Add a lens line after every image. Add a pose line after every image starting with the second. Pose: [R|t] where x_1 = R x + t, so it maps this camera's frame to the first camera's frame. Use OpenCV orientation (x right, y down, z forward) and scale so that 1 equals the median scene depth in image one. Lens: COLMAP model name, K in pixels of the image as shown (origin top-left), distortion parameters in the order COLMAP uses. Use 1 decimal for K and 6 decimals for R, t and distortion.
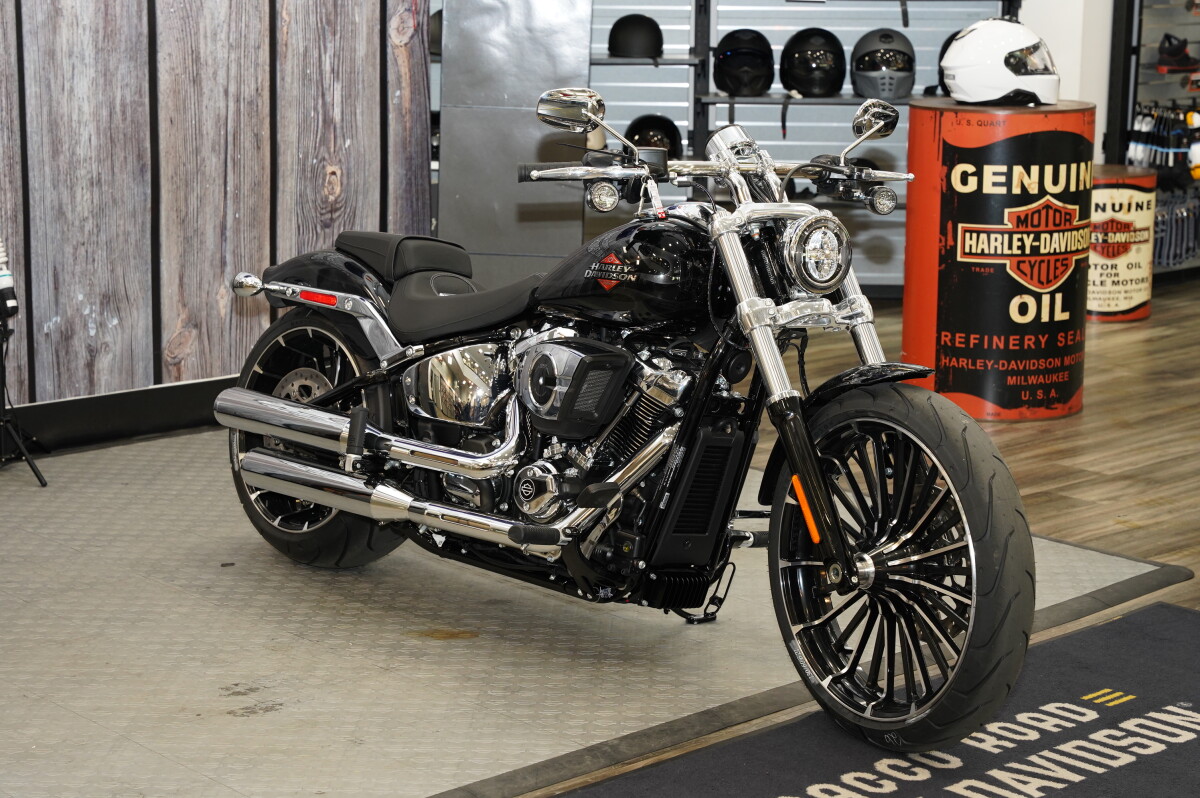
lens RADIAL K [[2315.7, 0, 591.0], [0, 2315.7, 407.0], [0, 0, 1]] dist [0.012322, 0.299675]
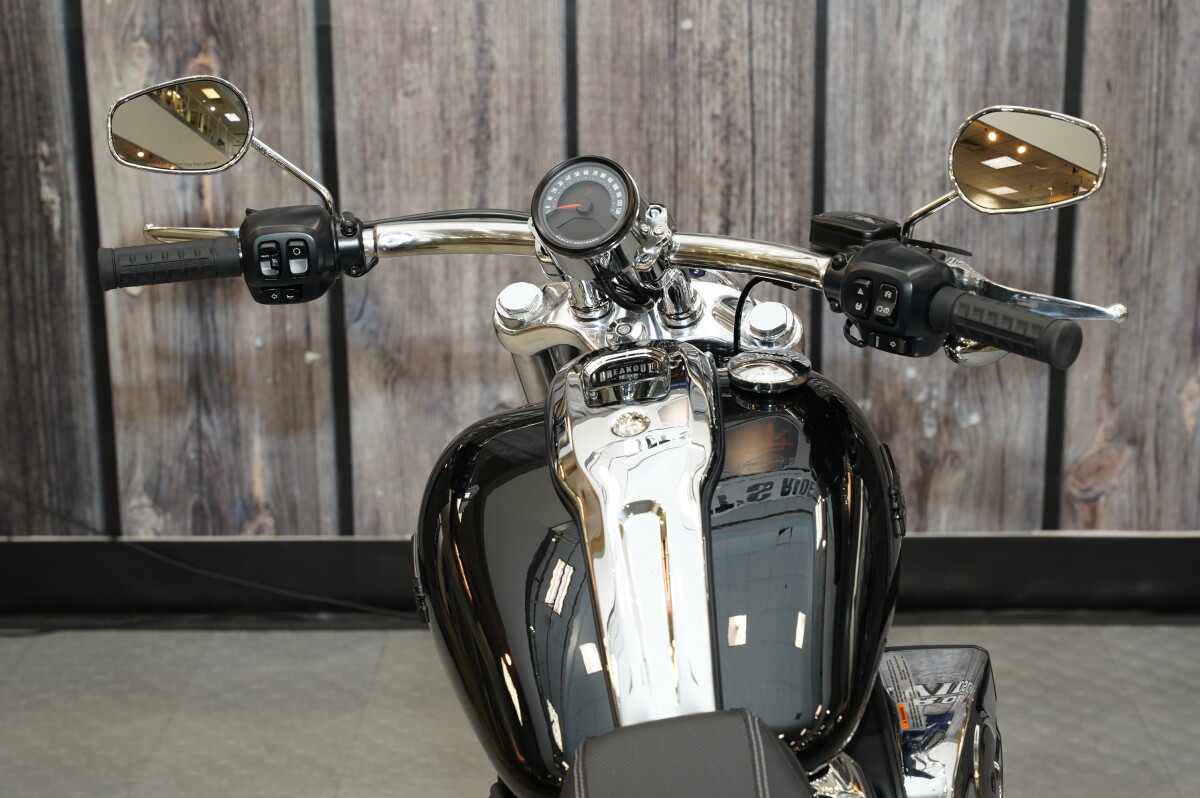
lens RADIAL K [[2320.6, 0, 600.0], [0, 2320.6, 399.0], [0, 0, 1]] dist [0.024665, 0.159944]
pose [[0.725150, 0.163491, -0.668901, 0.120320], [-0.121743, 0.986542, 0.109147, -0.093992], [0.677743, 0.002287, 0.735295, 0.493856]]
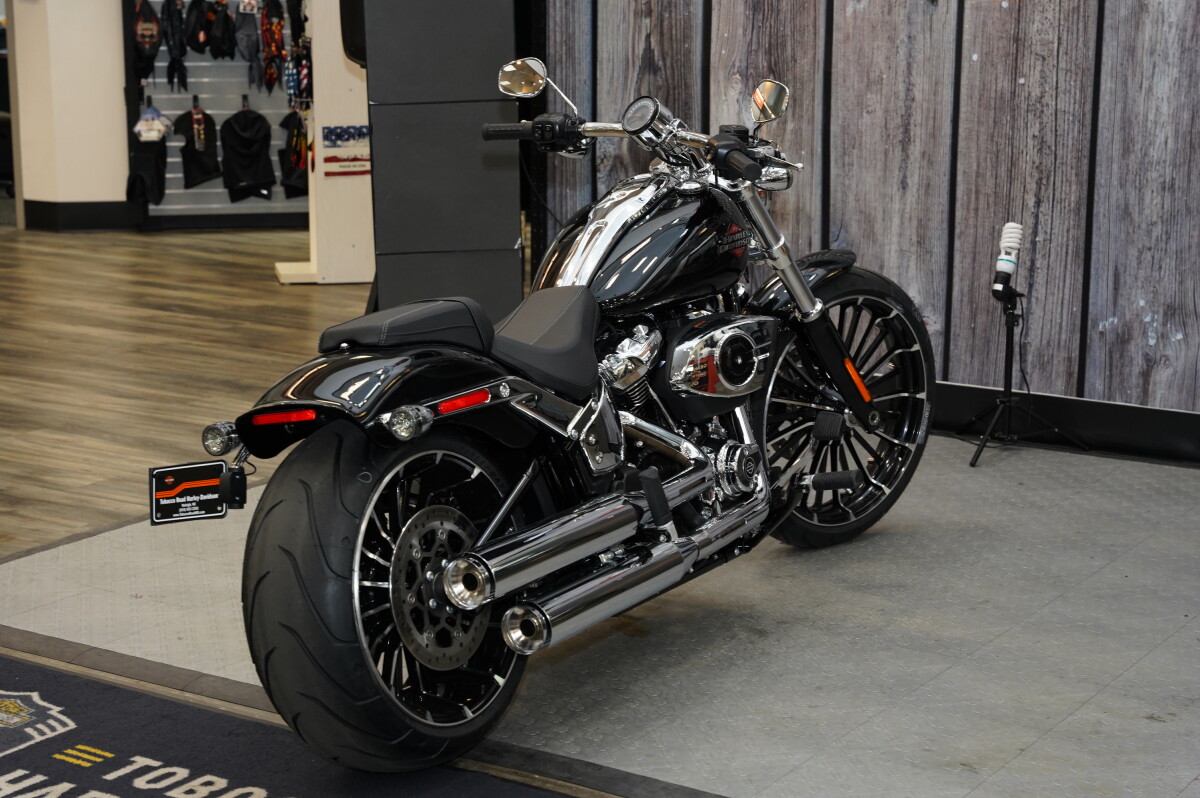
lens RADIAL K [[2228.2, 0, 602.6], [0, 2228.2, 428.4], [0, 0, 1]] dist [0.004368, 0.170231]
pose [[0.272125, 0.206701, -0.939799, 0.592501], [-0.198475, 0.967713, 0.155370, -0.094539], [0.941571, 0.144247, 0.304363, 0.499124]]
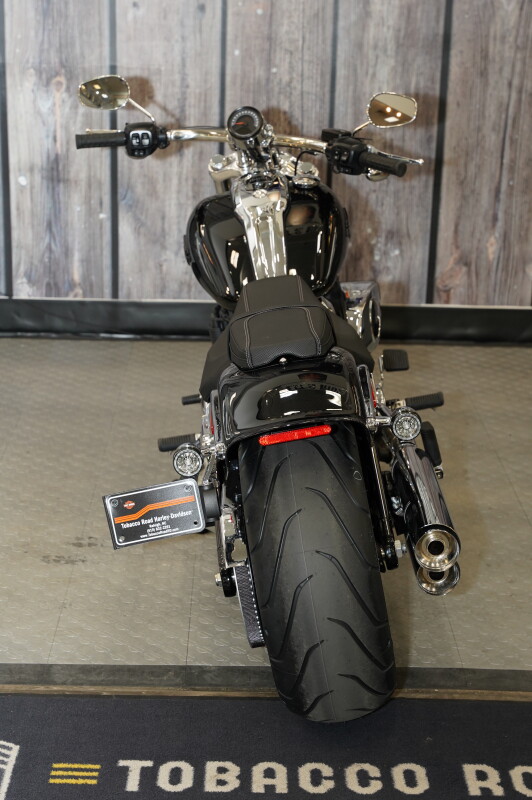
lens RADIAL K [[1533.2, 0, 268.7], [0, 1533.2, 426.4], [0, 0, 1]] dist [0.013834, 0.127201]
pose [[0.752408, 0.212782, -0.623382, 0.308602], [-0.151279, 0.976911, 0.150864, -0.060310], [0.641090, -0.019207, 0.767225, 0.269792]]
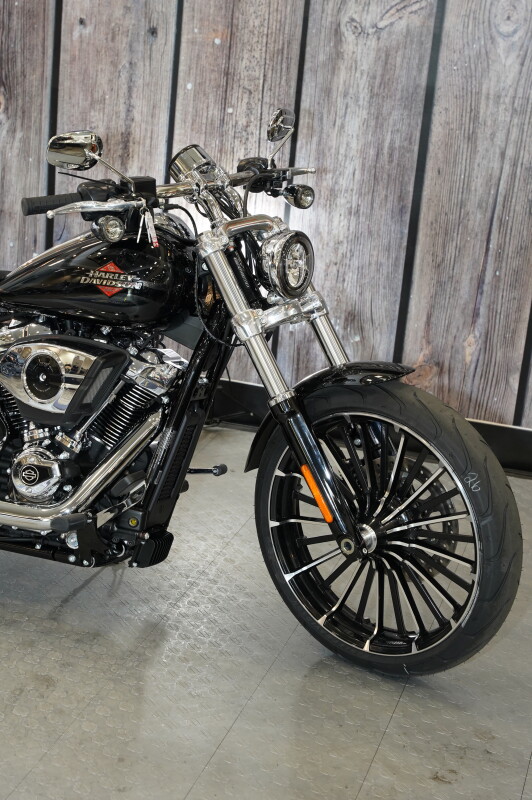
lens RADIAL K [[1547.0, 0, 266.0], [0, 1547.0, 424.5], [0, 0, 1]] dist [0.024665, 0.159944]
pose [[0.533639, 0.286613, -0.795665, 0.376163], [-0.255058, 0.951558, 0.171706, -0.113568], [0.806334, 0.111311, 0.580891, 0.528019]]
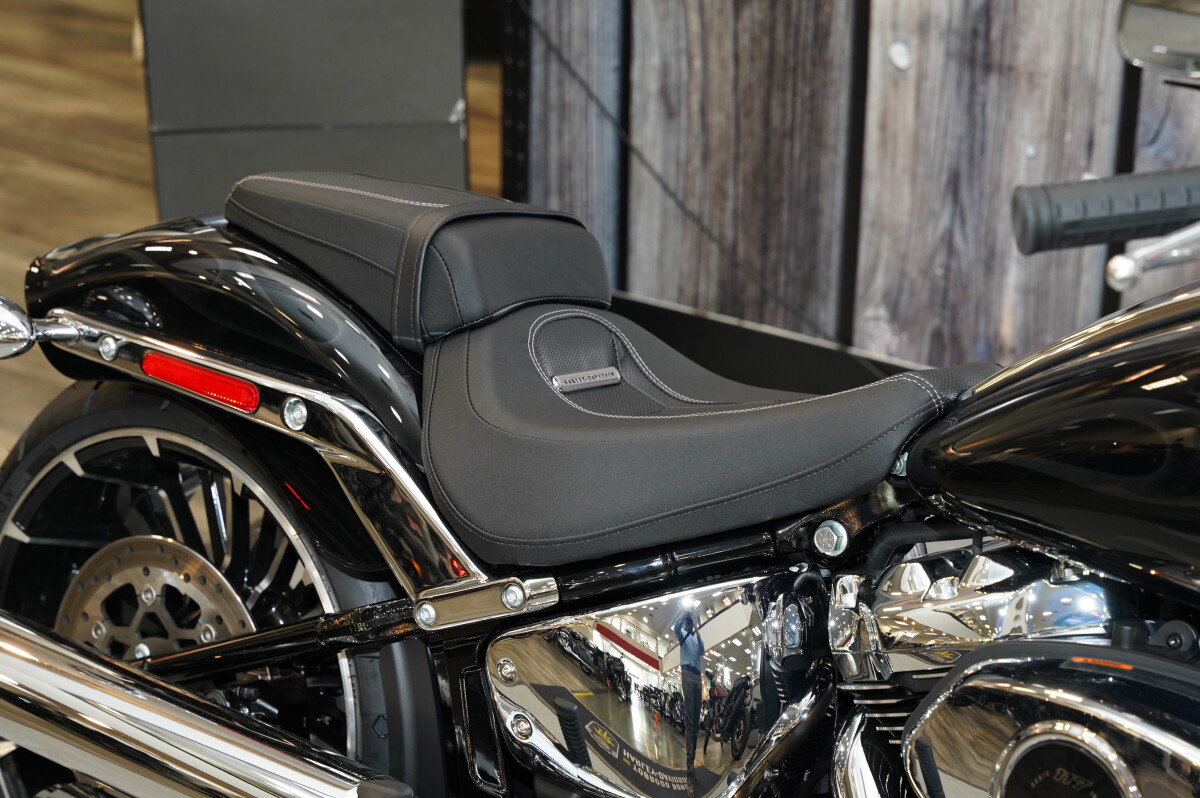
lens RADIAL K [[2320.6, 0, 600.0], [0, 2320.6, 399.0], [0, 0, 1]] dist [0.024665, 0.159944]
pose [[0.212826, 0.351035, -0.911855, 0.092501], [-0.214432, 0.927265, 0.306919, -0.112845], [0.953270, 0.130210, 0.272619, 0.661301]]
